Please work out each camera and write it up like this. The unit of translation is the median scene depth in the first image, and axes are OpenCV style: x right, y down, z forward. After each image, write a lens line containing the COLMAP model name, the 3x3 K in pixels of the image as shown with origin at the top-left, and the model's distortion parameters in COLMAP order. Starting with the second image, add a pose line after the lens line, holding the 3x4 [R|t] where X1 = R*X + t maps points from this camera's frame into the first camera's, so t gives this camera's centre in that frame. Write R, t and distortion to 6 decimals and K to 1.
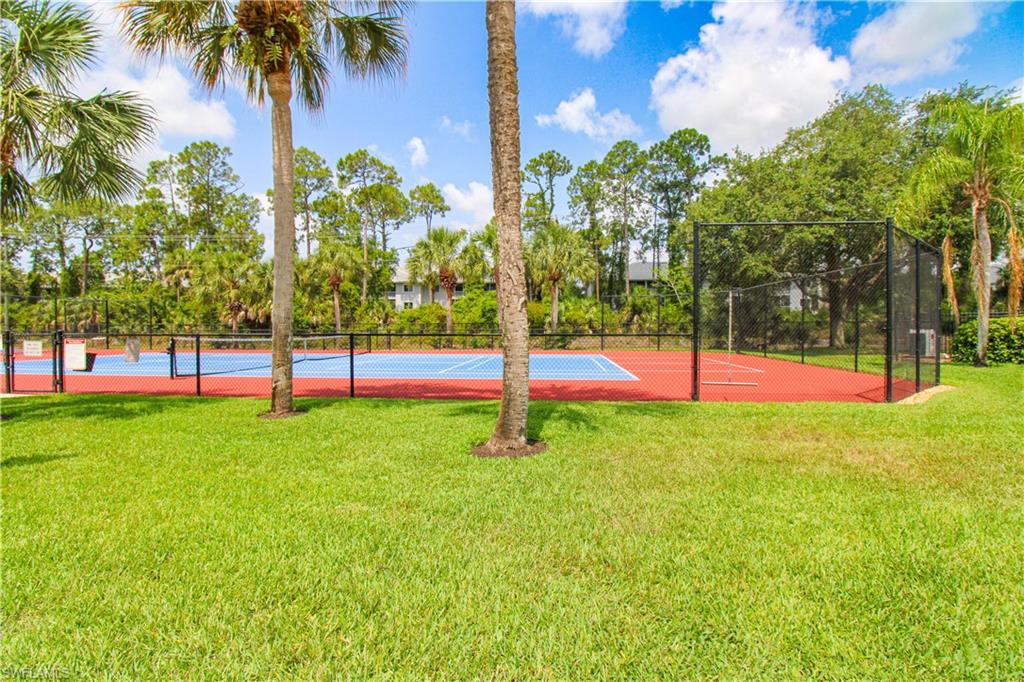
lens RADIAL K [[472.1, 0, 511.2], [0, 472.1, 332.6], [0, 0, 1]] dist [0.001253, -0.013190]
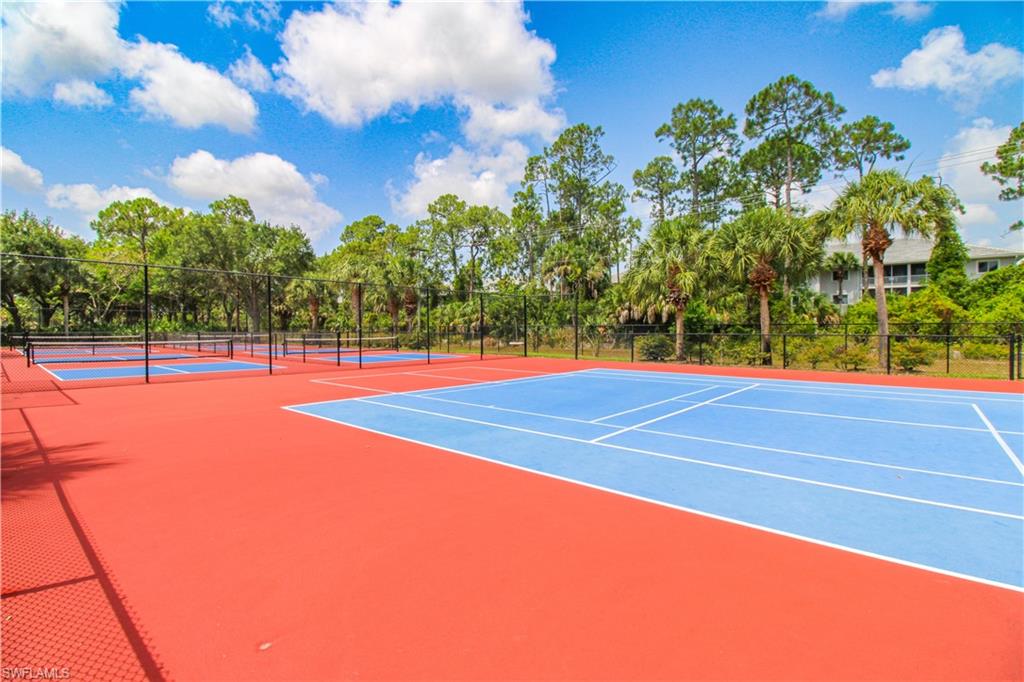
lens RADIAL K [[472.1, 0, 511.2], [0, 472.1, 332.6], [0, 0, 1]] dist [0.001253, -0.013190]
pose [[0.816380, 0.004388, -0.577499, -0.217231], [-0.005089, 0.999987, 0.000403, -0.003409], [0.577493, 0.002610, 0.816391, 0.170359]]
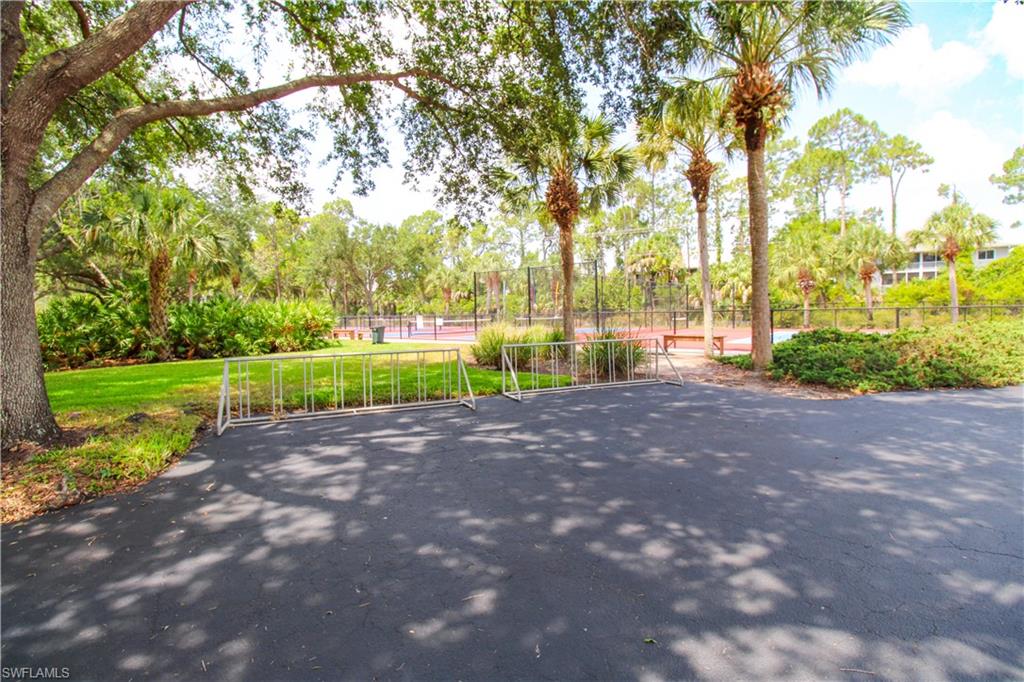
lens RADIAL K [[472.1, 0, 511.2], [0, 472.1, 332.6], [0, 0, 1]] dist [0.001253, -0.013190]
pose [[0.825566, 0.010810, -0.564202, -0.291878], [0.007254, 0.999531, 0.029765, 0.005860], [0.564259, -0.028666, 0.825100, -0.096264]]
